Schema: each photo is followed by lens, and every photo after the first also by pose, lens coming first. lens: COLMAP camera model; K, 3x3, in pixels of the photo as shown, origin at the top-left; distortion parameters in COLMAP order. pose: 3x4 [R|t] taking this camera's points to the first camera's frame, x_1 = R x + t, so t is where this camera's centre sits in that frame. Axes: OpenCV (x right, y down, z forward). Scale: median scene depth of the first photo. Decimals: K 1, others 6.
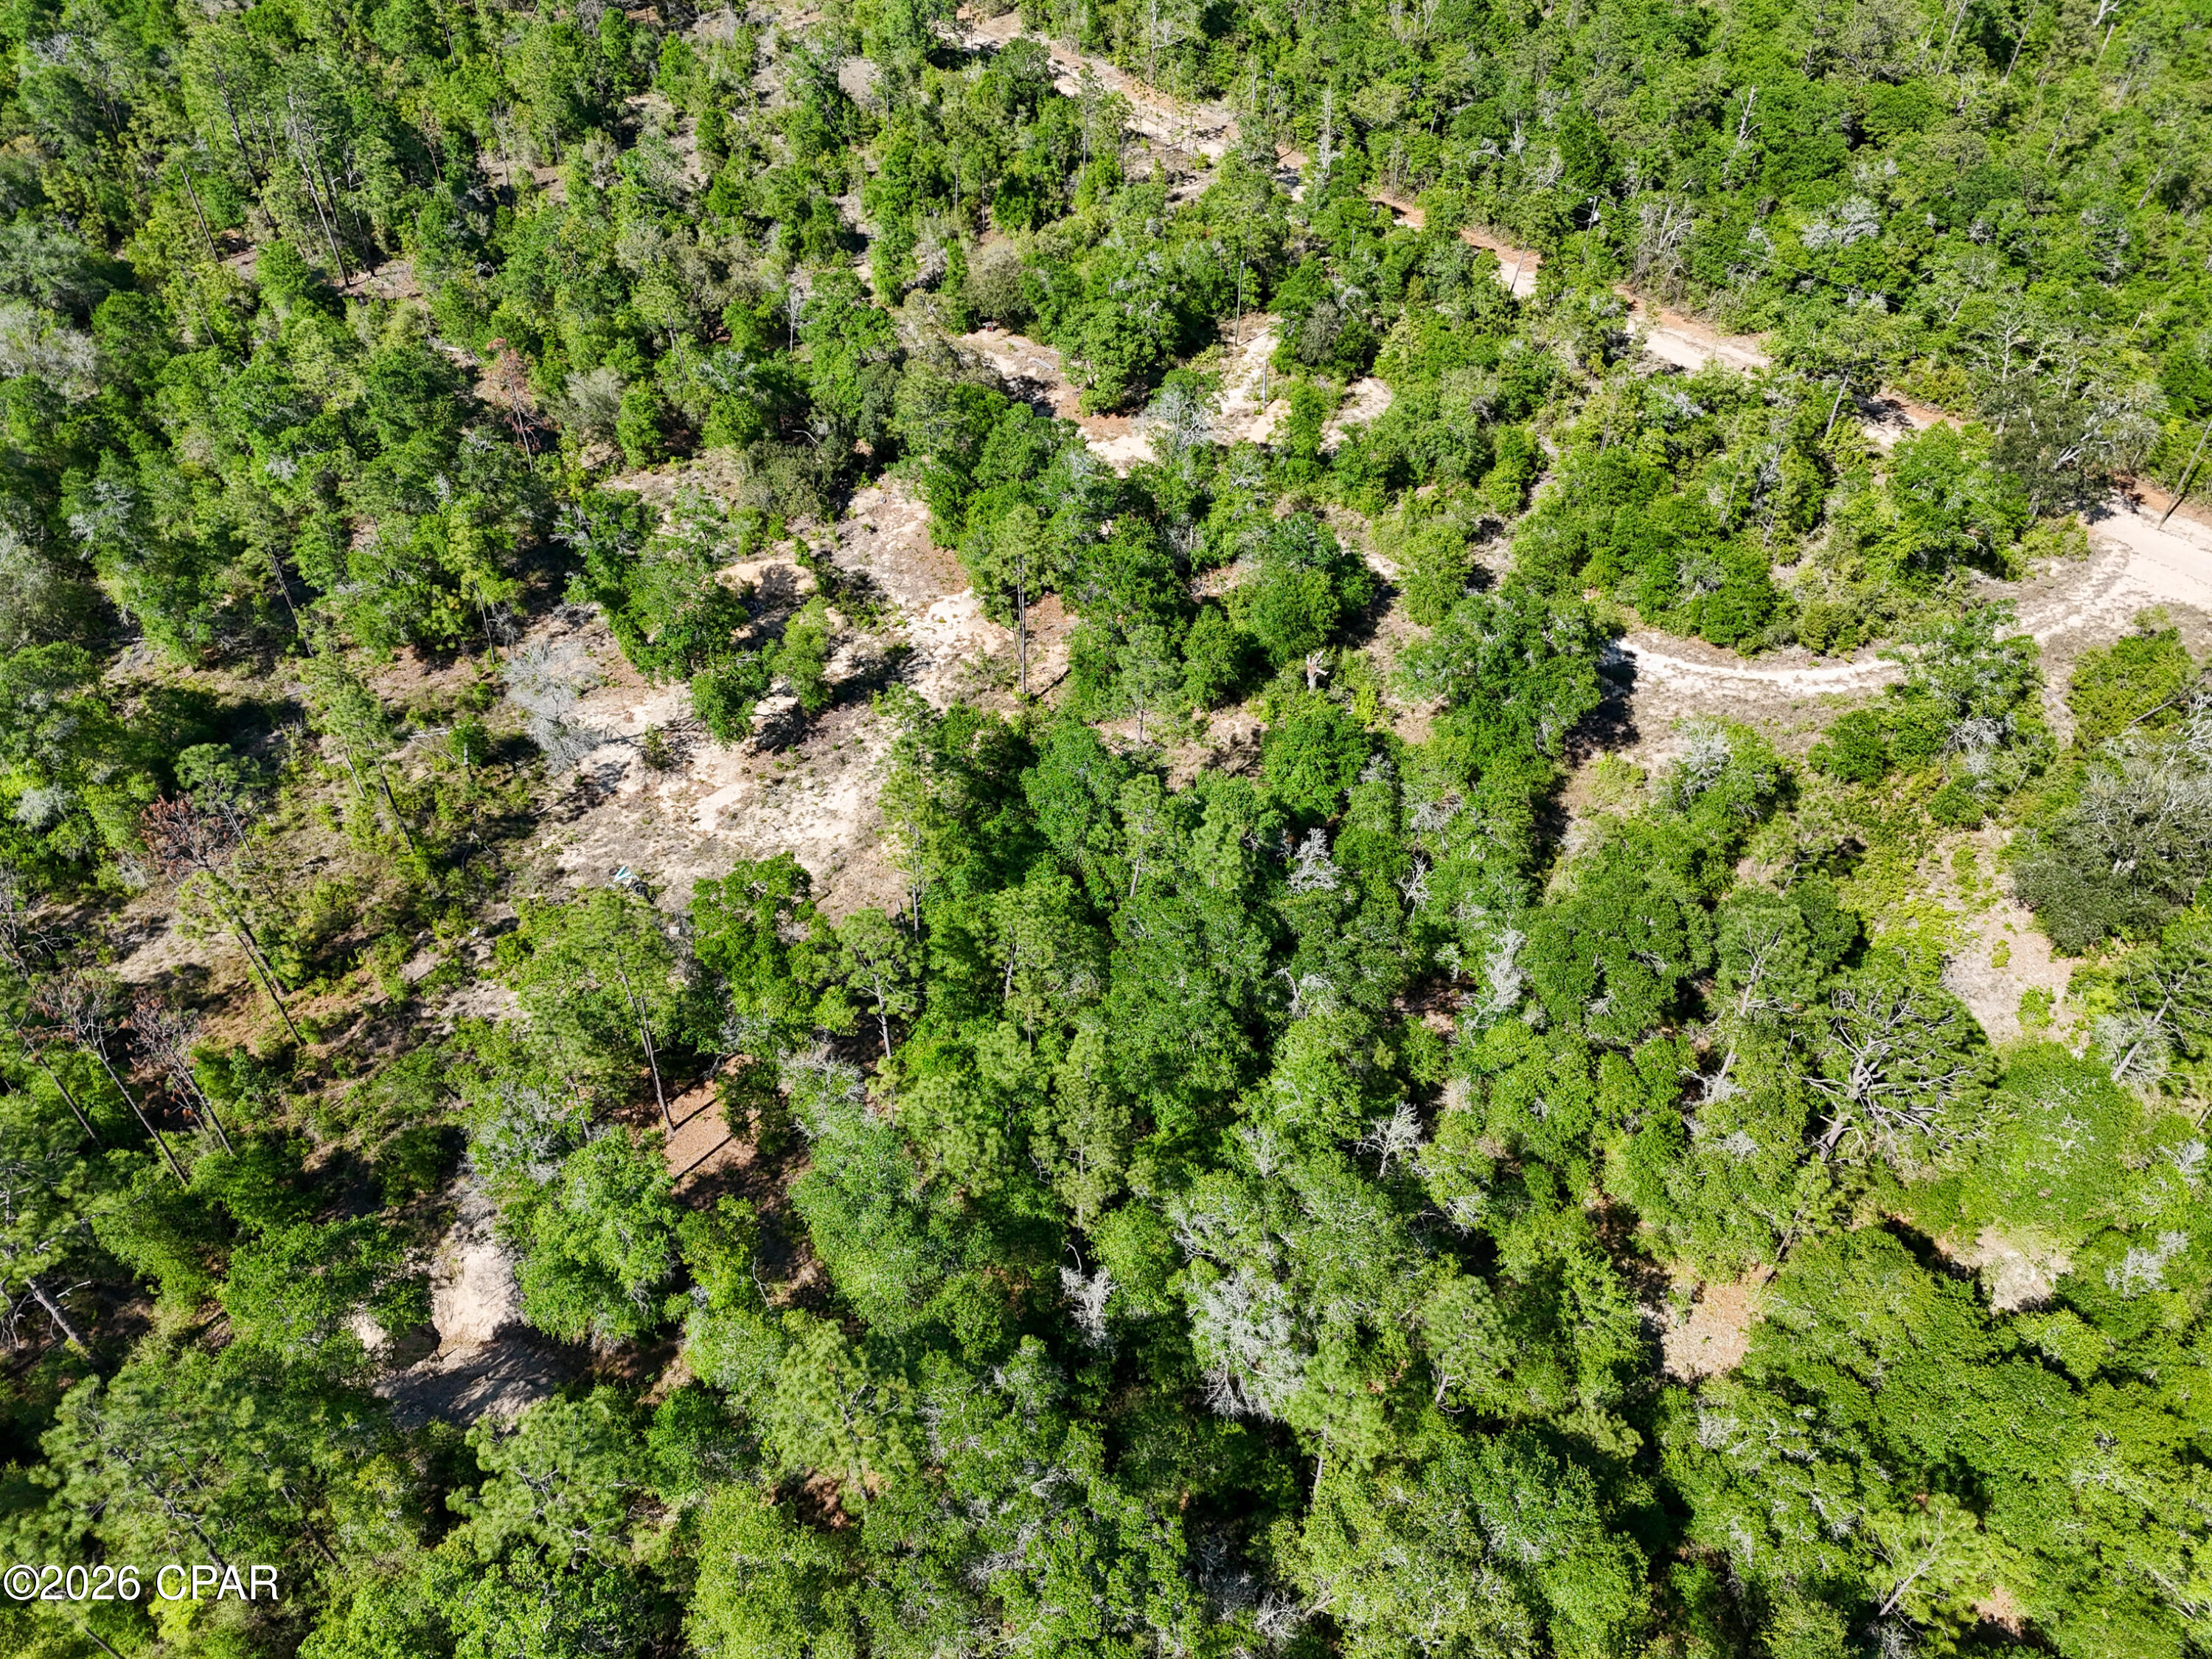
lens RADIAL K [[1552.7, 0, 1106.0], [0, 1552.7, 829.5], [0, 0, 1]] dist [0.065309, -0.052331]
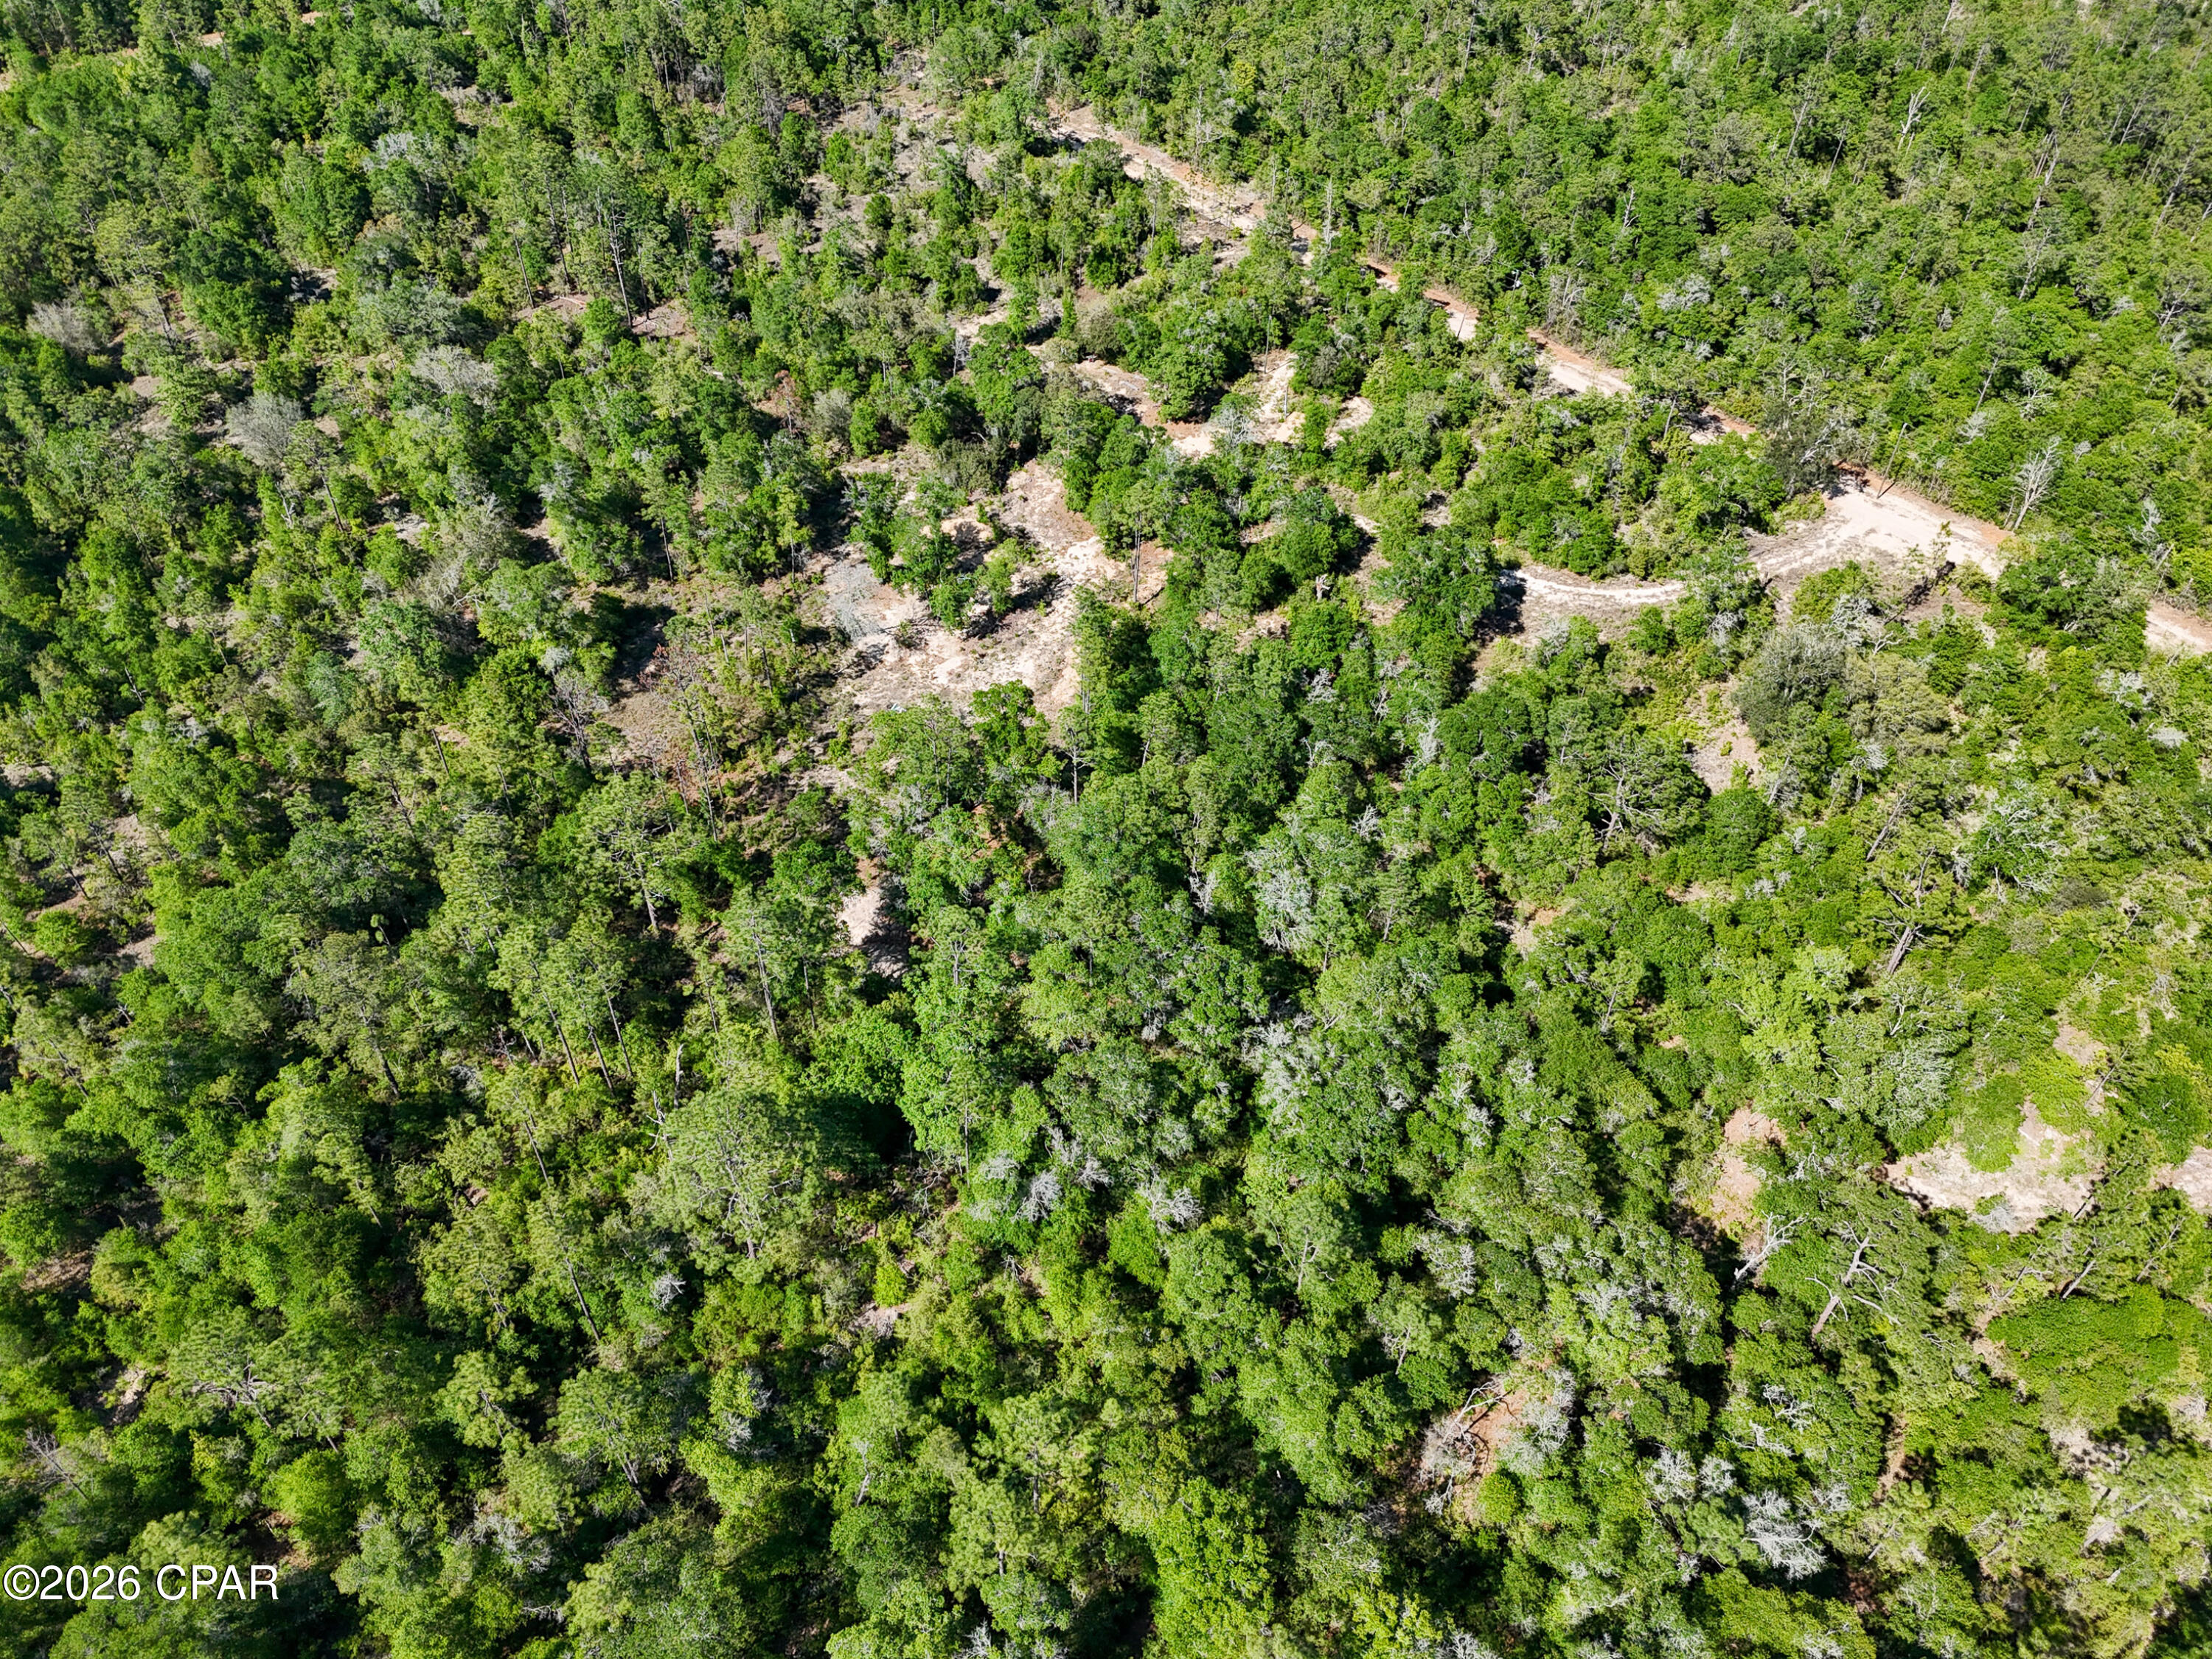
lens RADIAL K [[1539.2, 0, 1106.0], [0, 1539.2, 829.5], [0, 0, 1]] dist [0.093578, -0.136974]
pose [[0.999980, 0.004867, 0.004107, -0.078939], [-0.004888, 0.999975, 0.005041, 0.120726], [-0.004082, -0.005061, 0.999979, -0.502383]]
